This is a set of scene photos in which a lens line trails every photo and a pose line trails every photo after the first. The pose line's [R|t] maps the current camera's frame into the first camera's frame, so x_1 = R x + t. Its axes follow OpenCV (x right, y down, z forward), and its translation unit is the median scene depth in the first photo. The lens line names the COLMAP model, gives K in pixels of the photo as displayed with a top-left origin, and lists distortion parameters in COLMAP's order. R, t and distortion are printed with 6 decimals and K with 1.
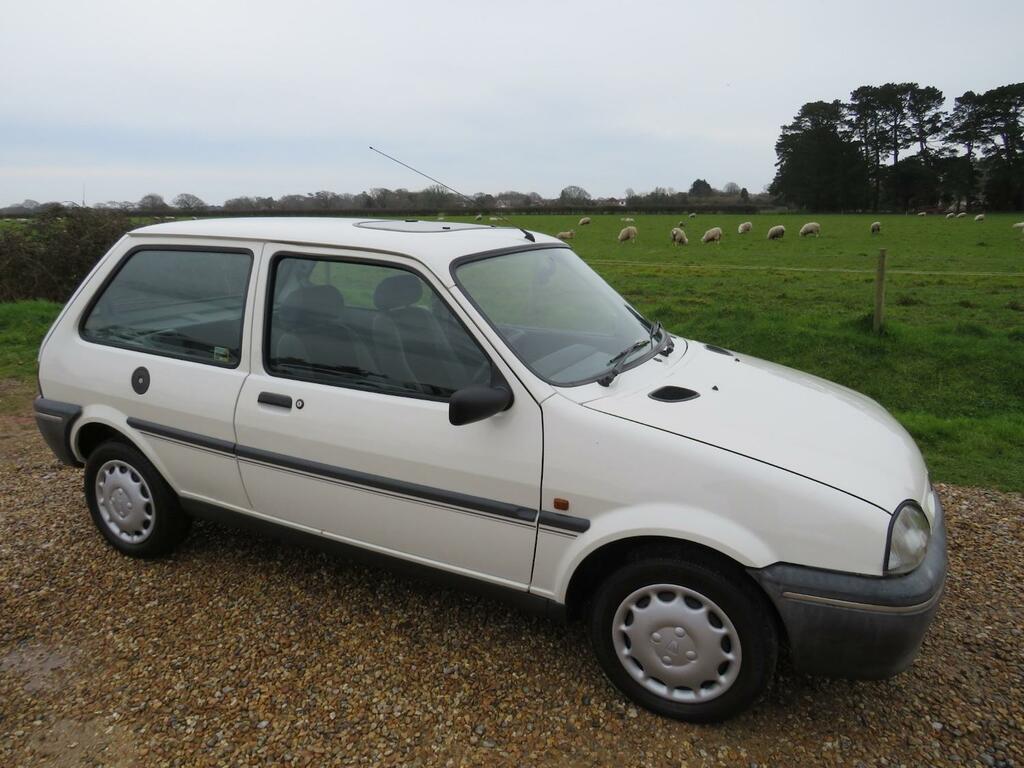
lens RADIAL K [[712.1, 0, 512.0], [0, 712.1, 384.0], [0, 0, 1]] dist [-0.023861, 0.003437]
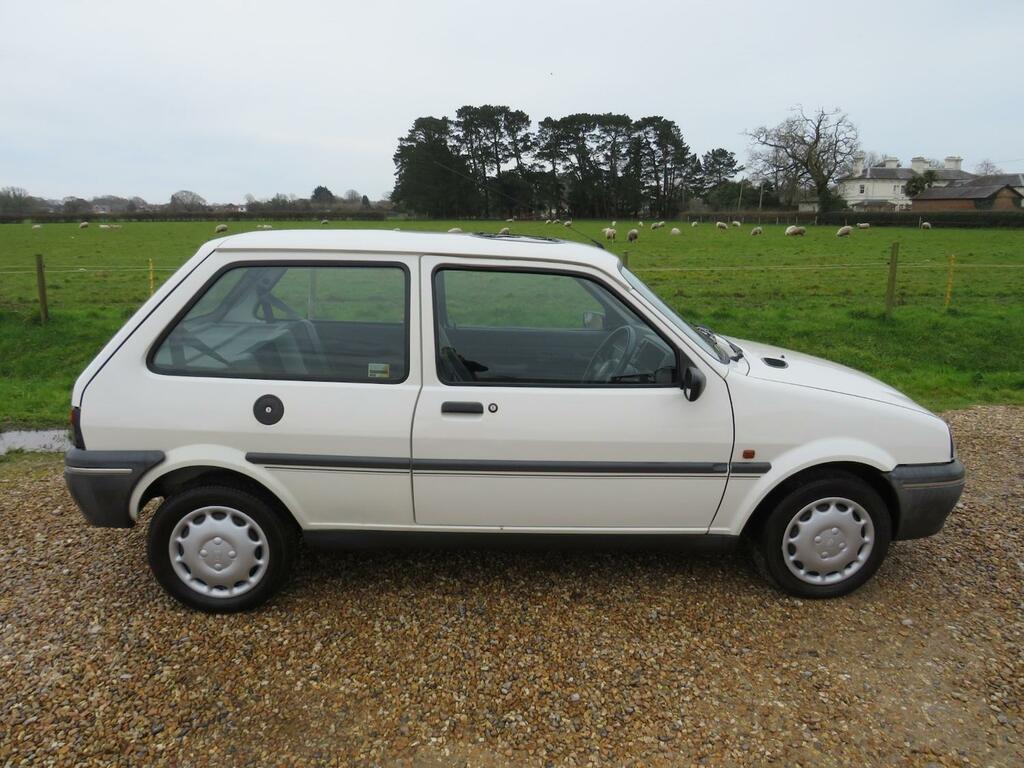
lens RADIAL K [[709.2, 0, 508.5], [0, 709.2, 379.6], [0, 0, 1]] dist [-0.029651, 0.005542]
pose [[0.877173, -0.100066, 0.469631, -0.625949], [0.106250, 0.994249, 0.013395, -0.020347], [-0.468271, 0.038149, 0.882761, 0.049672]]
